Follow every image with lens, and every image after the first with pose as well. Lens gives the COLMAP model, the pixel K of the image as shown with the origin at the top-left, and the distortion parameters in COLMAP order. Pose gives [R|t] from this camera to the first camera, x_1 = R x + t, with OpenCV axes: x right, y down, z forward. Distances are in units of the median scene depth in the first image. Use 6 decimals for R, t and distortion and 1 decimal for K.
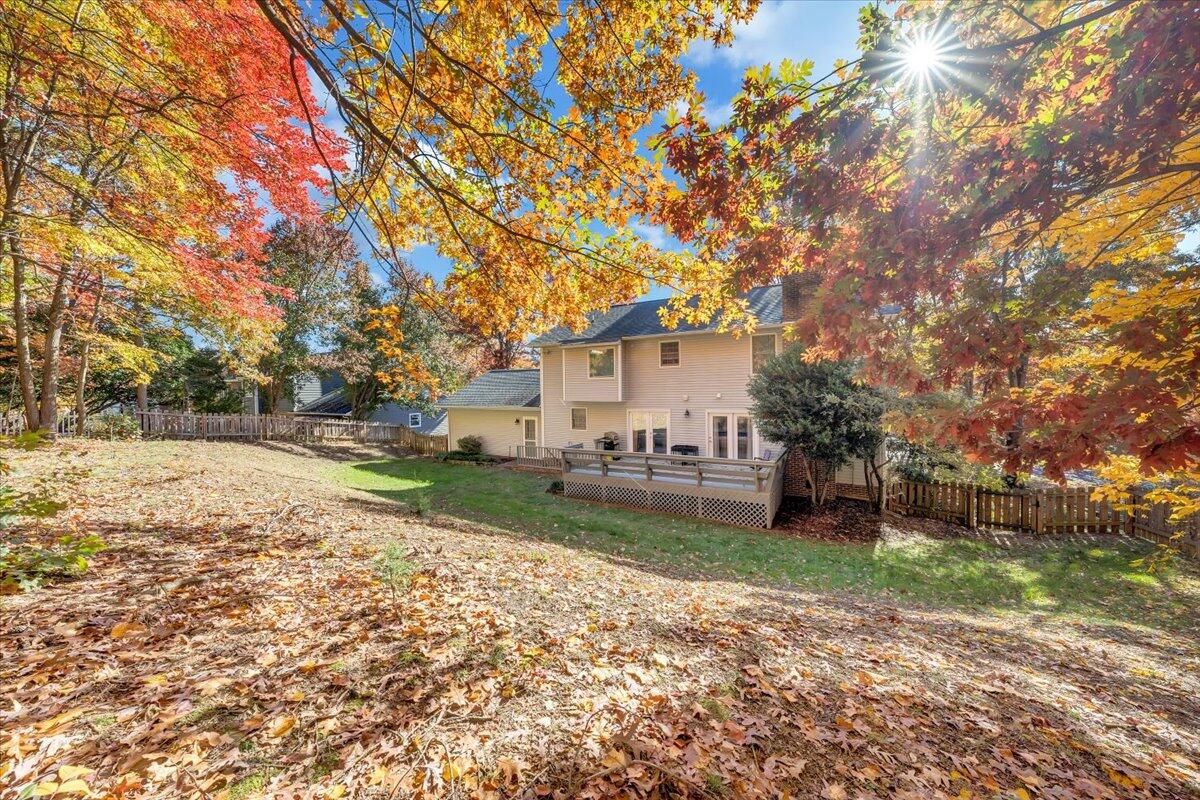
lens RADIAL K [[416.4, 0, 598.6], [0, 416.4, 395.5], [0, 0, 1]] dist [-0.001340, -0.000012]
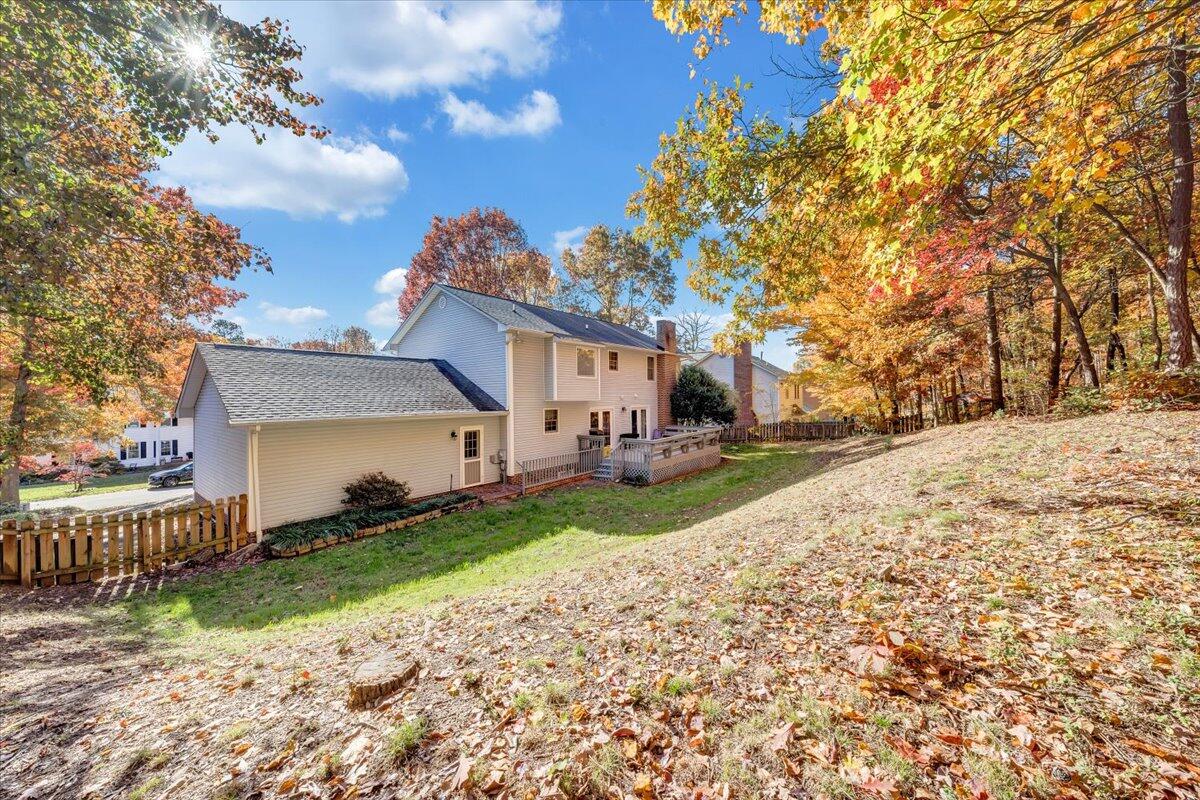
lens RADIAL K [[416.4, 0, 598.6], [0, 416.4, 395.5], [0, 0, 1]] dist [-0.001340, -0.000012]
pose [[0.152714, 0.007991, 0.988238, -0.831019], [0.017455, 0.999790, -0.010782, 0.010732], [-0.988116, 0.018896, 0.152542, 0.688704]]
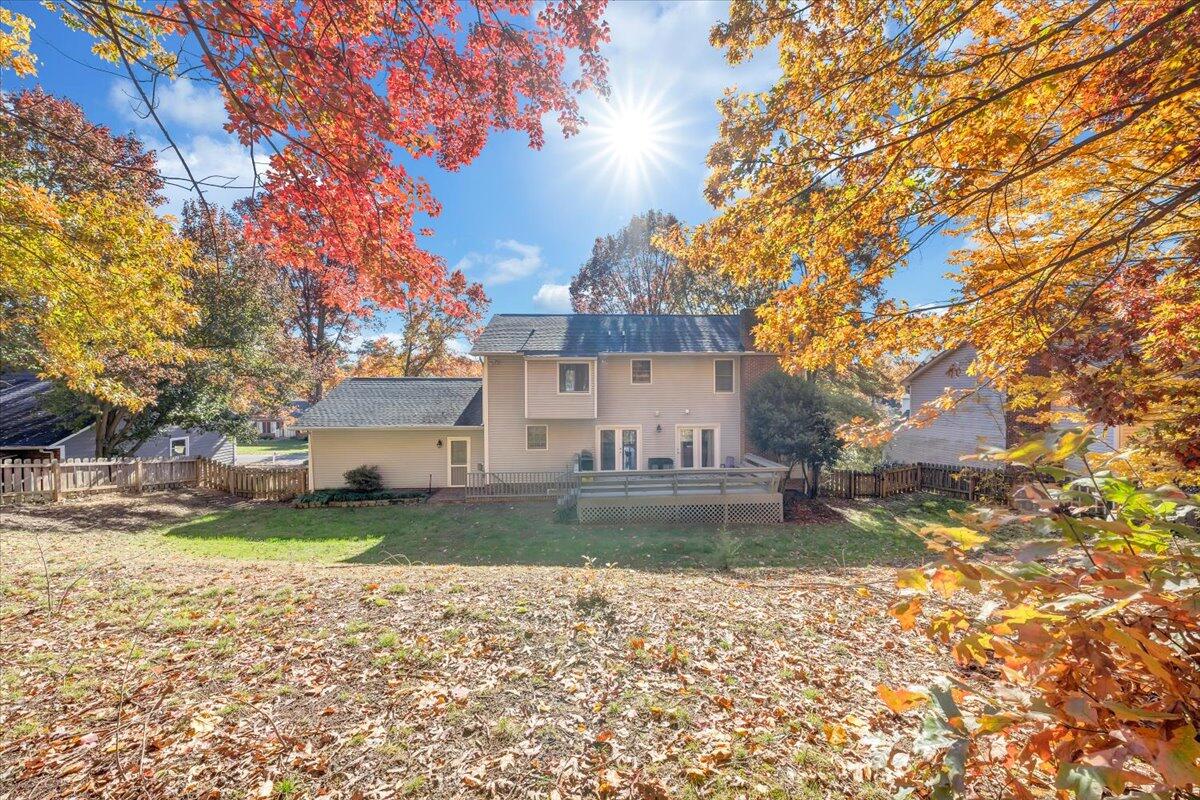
lens RADIAL K [[416.4, 0, 598.6], [0, 416.4, 395.5], [0, 0, 1]] dist [-0.001340, -0.000012]
pose [[0.836030, 0.005386, 0.548657, -0.391694], [0.002085, 0.999913, -0.012994, -0.021206], [-0.548680, 0.012007, 0.835947, 0.151925]]
